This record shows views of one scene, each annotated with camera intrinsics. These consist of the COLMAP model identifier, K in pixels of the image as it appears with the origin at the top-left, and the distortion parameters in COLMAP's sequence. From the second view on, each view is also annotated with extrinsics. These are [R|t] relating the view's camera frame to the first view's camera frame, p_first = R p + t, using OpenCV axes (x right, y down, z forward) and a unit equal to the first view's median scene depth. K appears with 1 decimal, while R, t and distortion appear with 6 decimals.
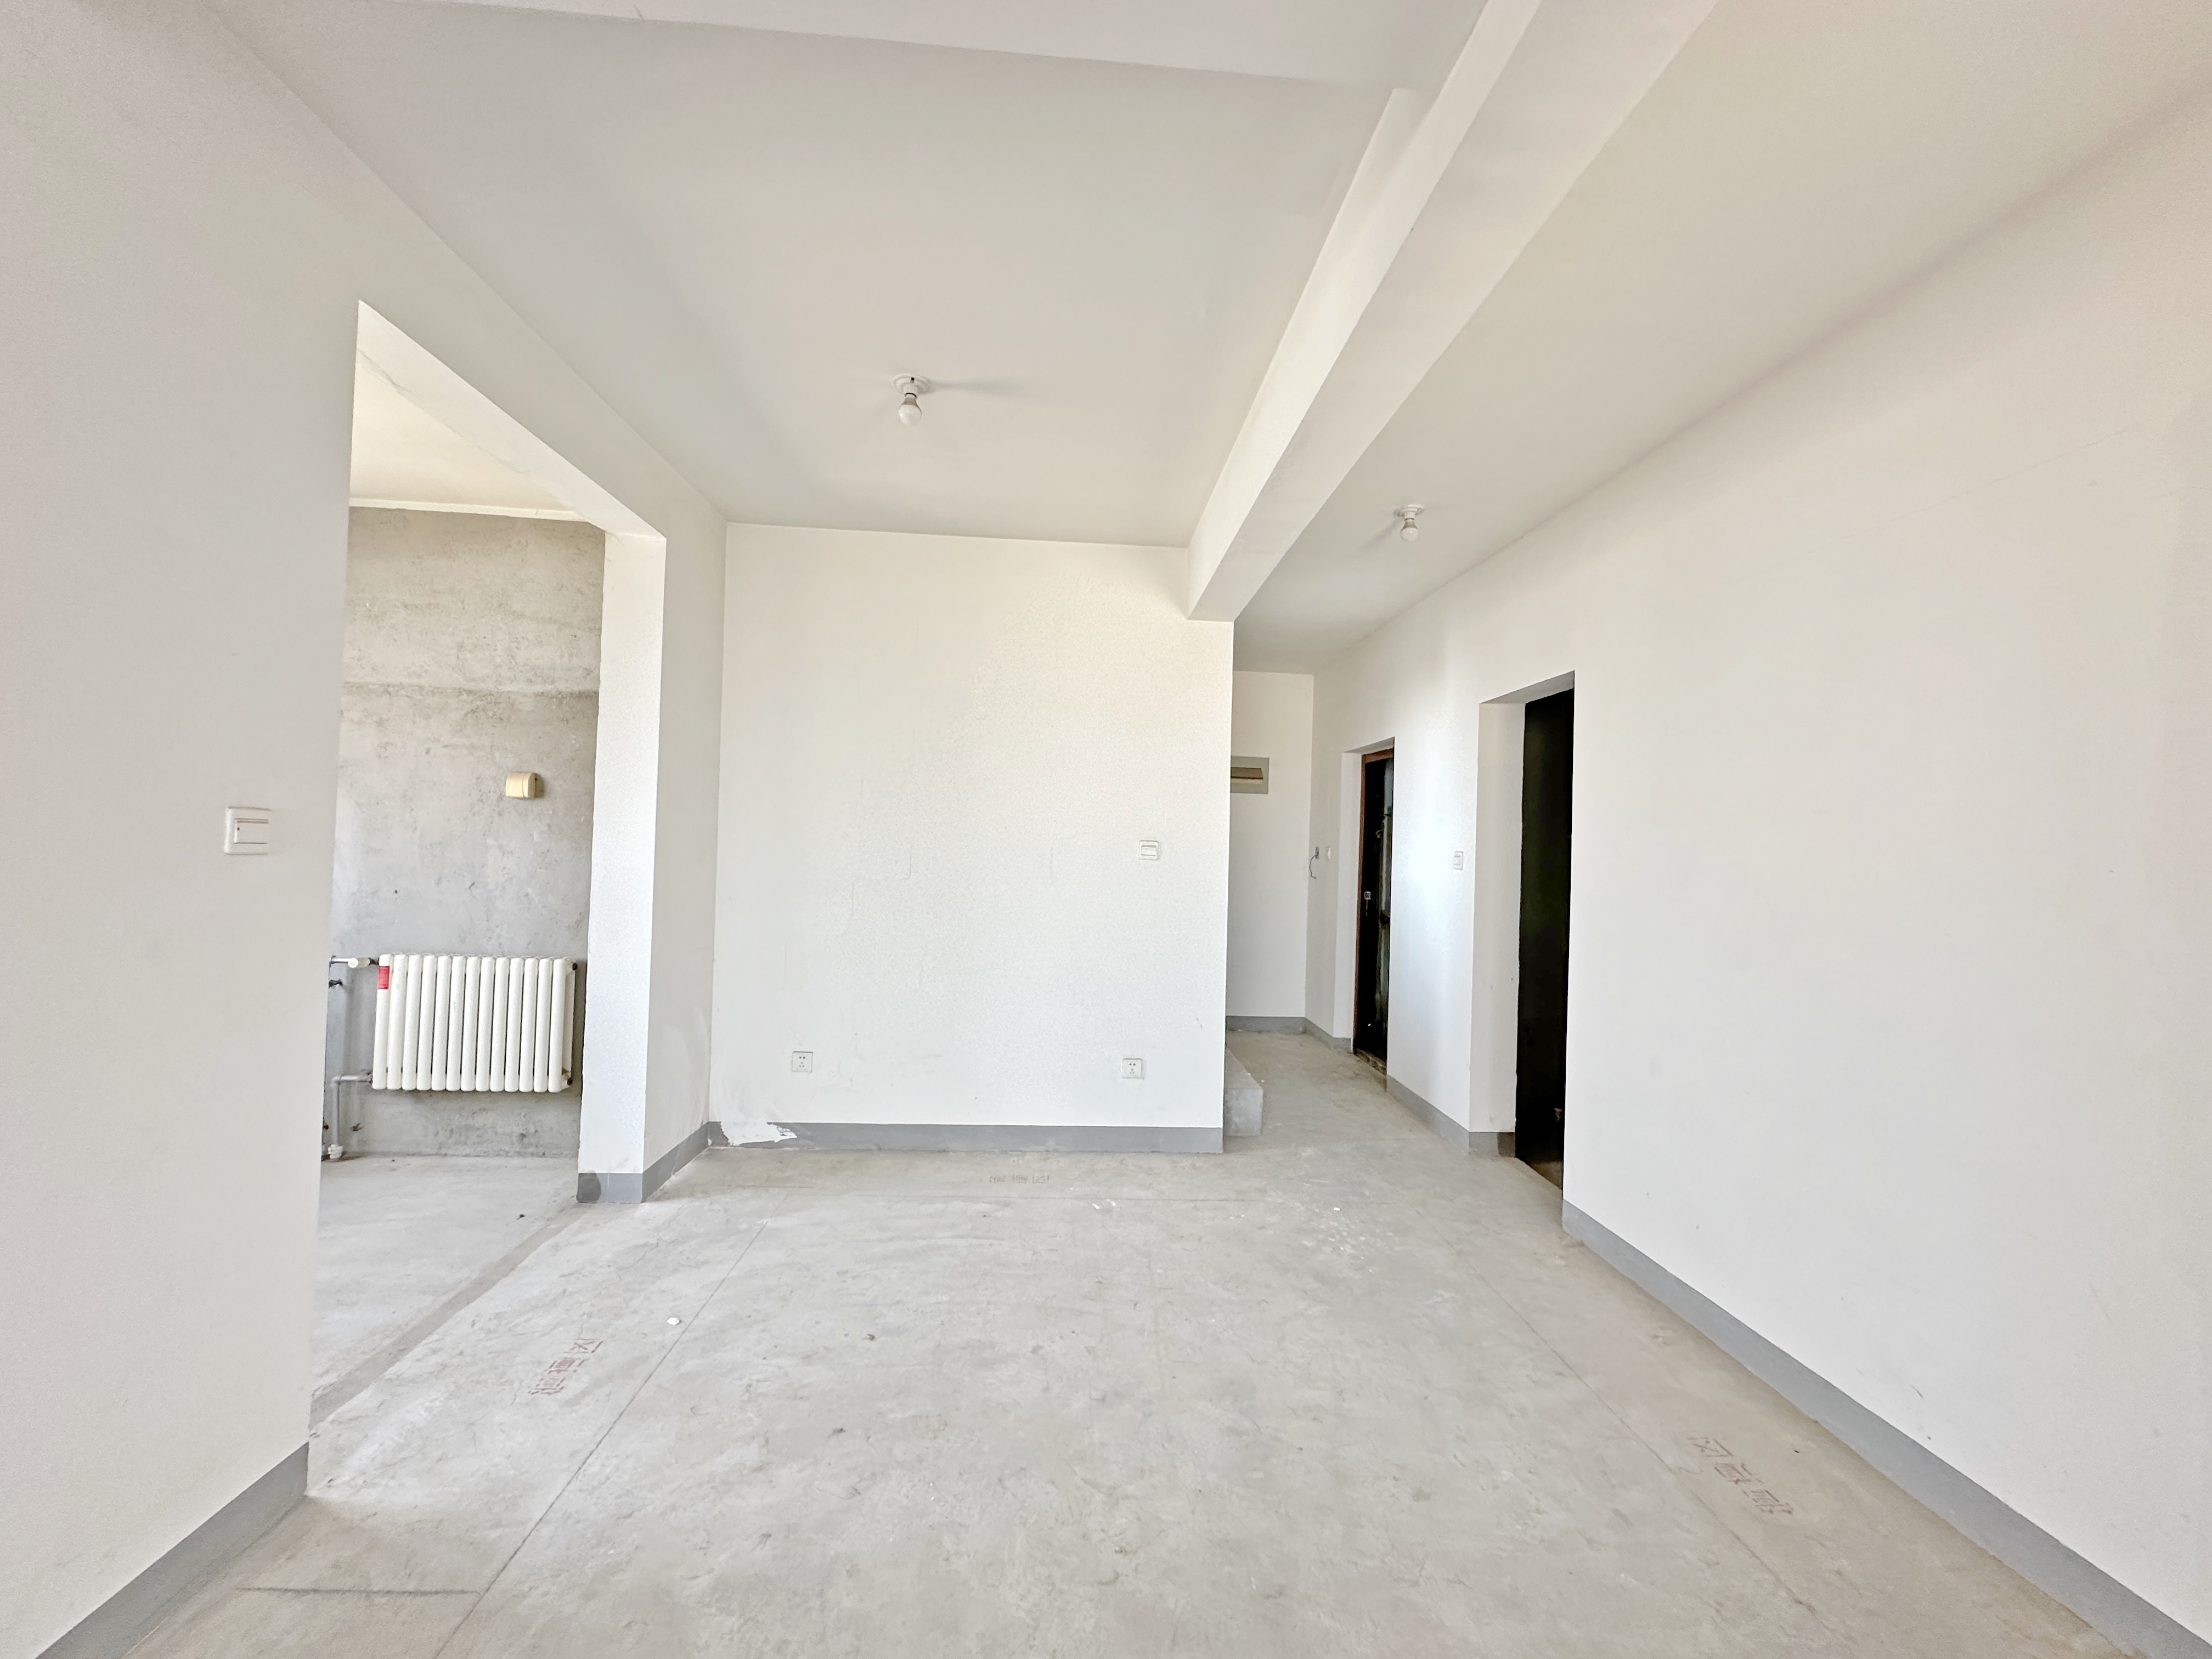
lens RADIAL K [[880.2, 0, 1104.3], [0, 880.2, 832.4], [0, 0, 1]] dist [0.001236, 0.000119]
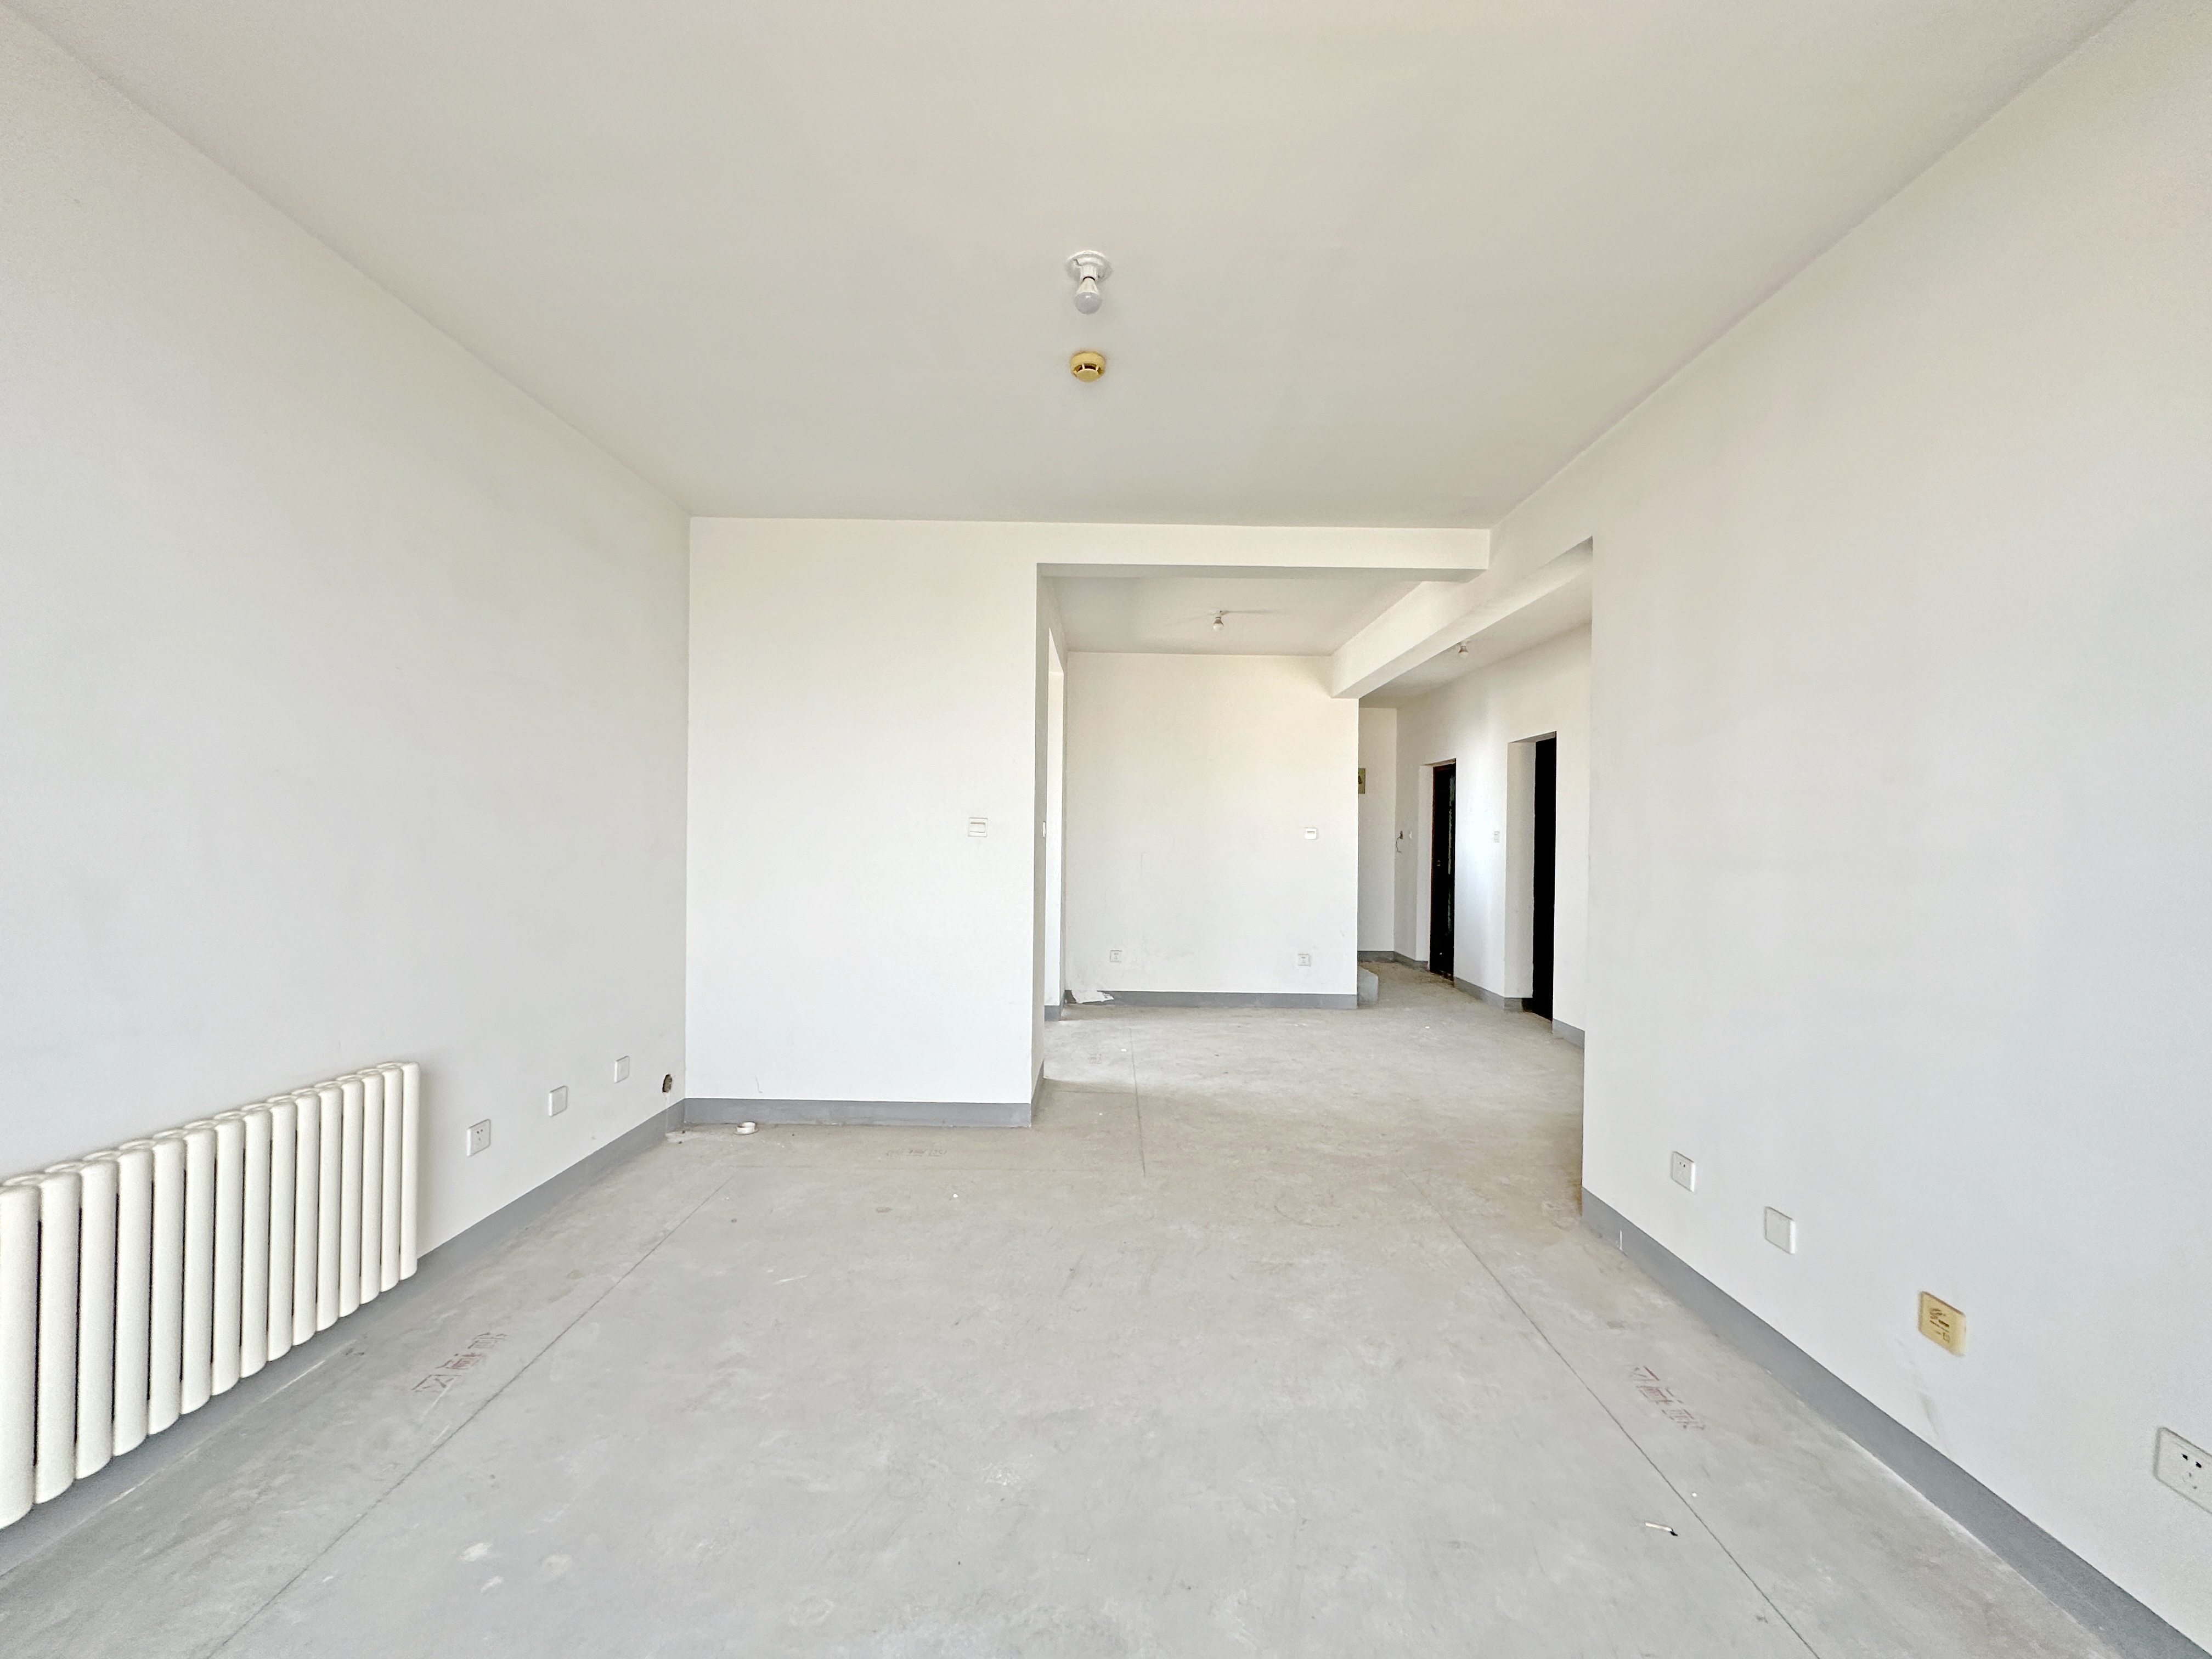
lens RADIAL K [[880.2, 0, 1110.8], [0, 880.2, 826.3], [0, 0, 1]] dist [0.001236, 0.000119]
pose [[0.998184, -0.016174, -0.058027, -0.235372], [0.016500, 0.999851, 0.005145, -0.009282], [0.057935, -0.006093, 0.998302, -0.725989]]
